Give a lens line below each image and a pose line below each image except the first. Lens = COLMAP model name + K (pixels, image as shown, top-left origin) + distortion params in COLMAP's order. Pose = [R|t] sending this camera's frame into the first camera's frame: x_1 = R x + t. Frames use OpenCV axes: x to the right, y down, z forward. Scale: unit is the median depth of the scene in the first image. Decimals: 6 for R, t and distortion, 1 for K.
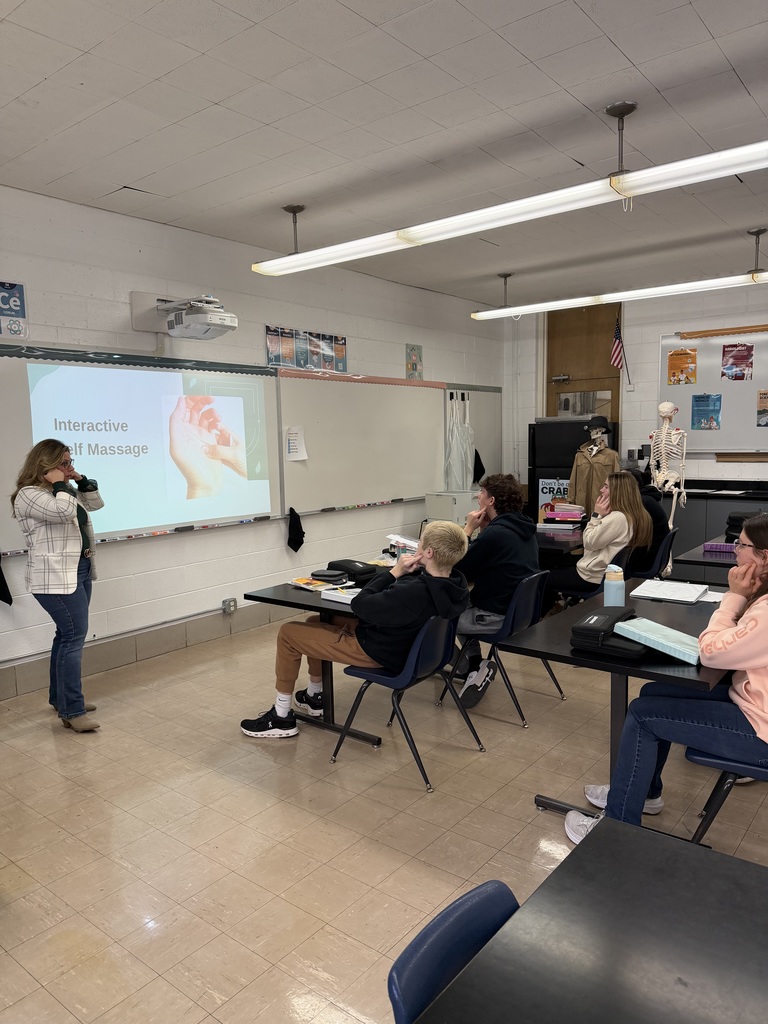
lens RADIAL K [[724.8, 0, 384.0], [0, 724.8, 521.8], [0, 0, 1]] dist [-0.046419, -0.006950]
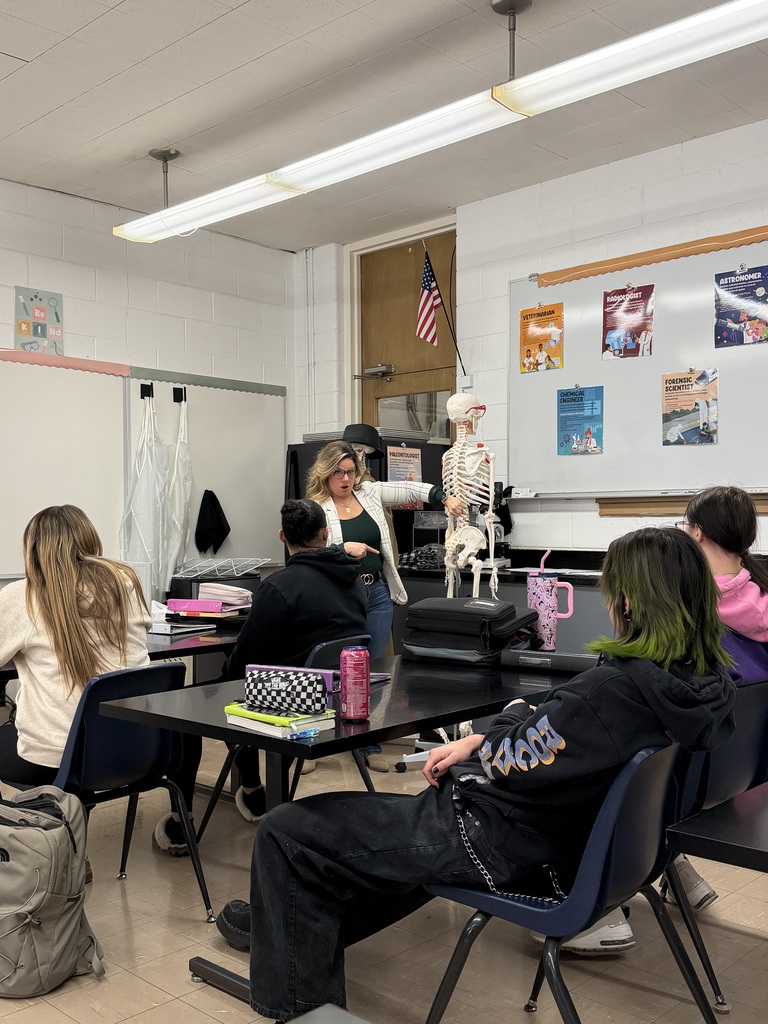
lens RADIAL K [[990.8, 0, 383.0], [0, 990.8, 507.8], [0, 0, 1]] dist [0.030023, 0.000000]
pose [[0.997017, 0.027430, -0.072145, 0.358980], [-0.035942, 0.992188, -0.119461, 0.001391], [0.068304, 0.121697, 0.990214, 0.281491]]
